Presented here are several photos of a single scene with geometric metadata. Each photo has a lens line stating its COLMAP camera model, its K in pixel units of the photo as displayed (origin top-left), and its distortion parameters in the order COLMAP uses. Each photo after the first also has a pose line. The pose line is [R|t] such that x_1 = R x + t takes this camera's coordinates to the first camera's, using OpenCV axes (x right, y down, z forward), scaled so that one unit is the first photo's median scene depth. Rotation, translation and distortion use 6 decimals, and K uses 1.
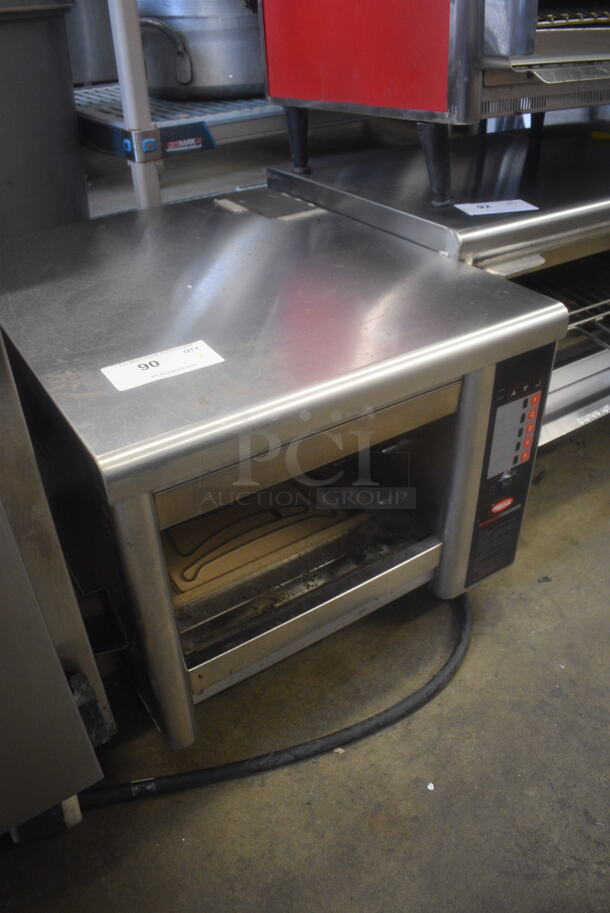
lens RADIAL K [[706.8, 0, 305.4], [0, 706.8, 456.5], [0, 0, 1]] dist [-0.087367, 0.000896]
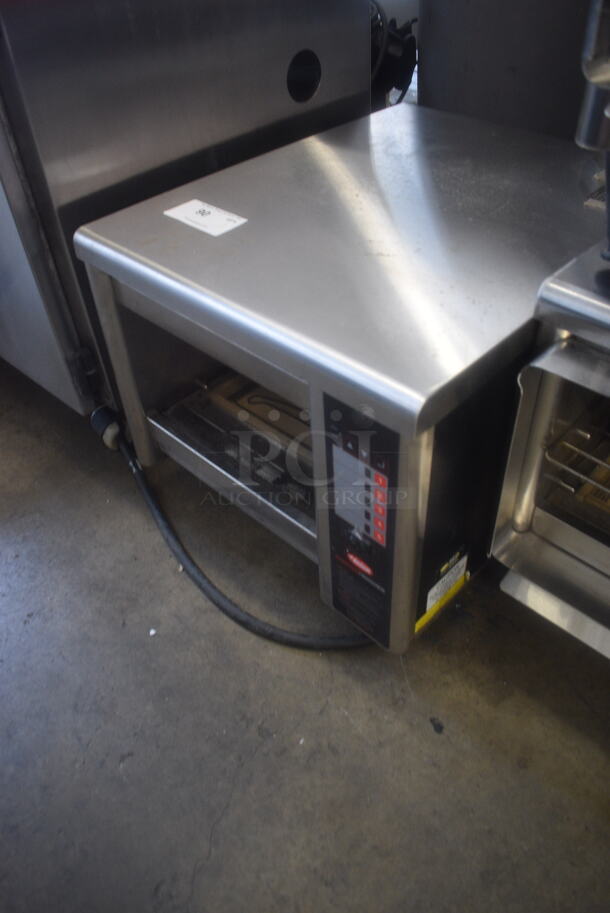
lens RADIAL K [[706.8, 0, 302.1], [0, 706.8, 454.3], [0, 0, 1]] dist [-0.087367, 0.000896]
pose [[0.213707, 0.664881, -0.715725, 0.833061], [-0.517989, 0.698300, 0.494028, -0.438104], [0.828261, 0.265161, 0.493633, 0.491124]]
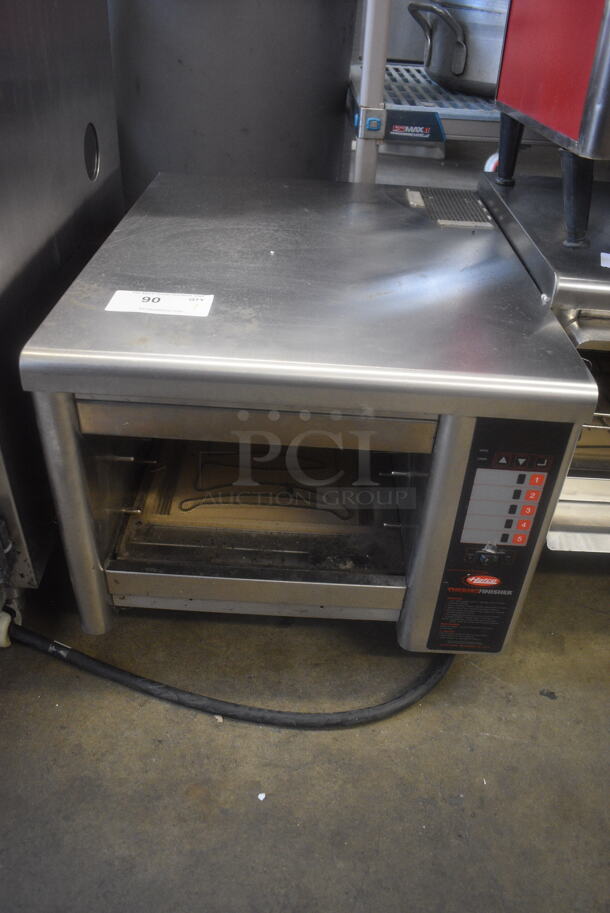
lens RADIAL K [[706.8, 0, 306.4], [0, 706.8, 456.3], [0, 0, 1]] dist [-0.087367, 0.000896]
pose [[0.820439, 0.383583, -0.423962, 0.429183], [-0.378402, 0.920193, 0.100281, -0.083287], [0.428593, 0.078154, 0.900111, 0.095369]]
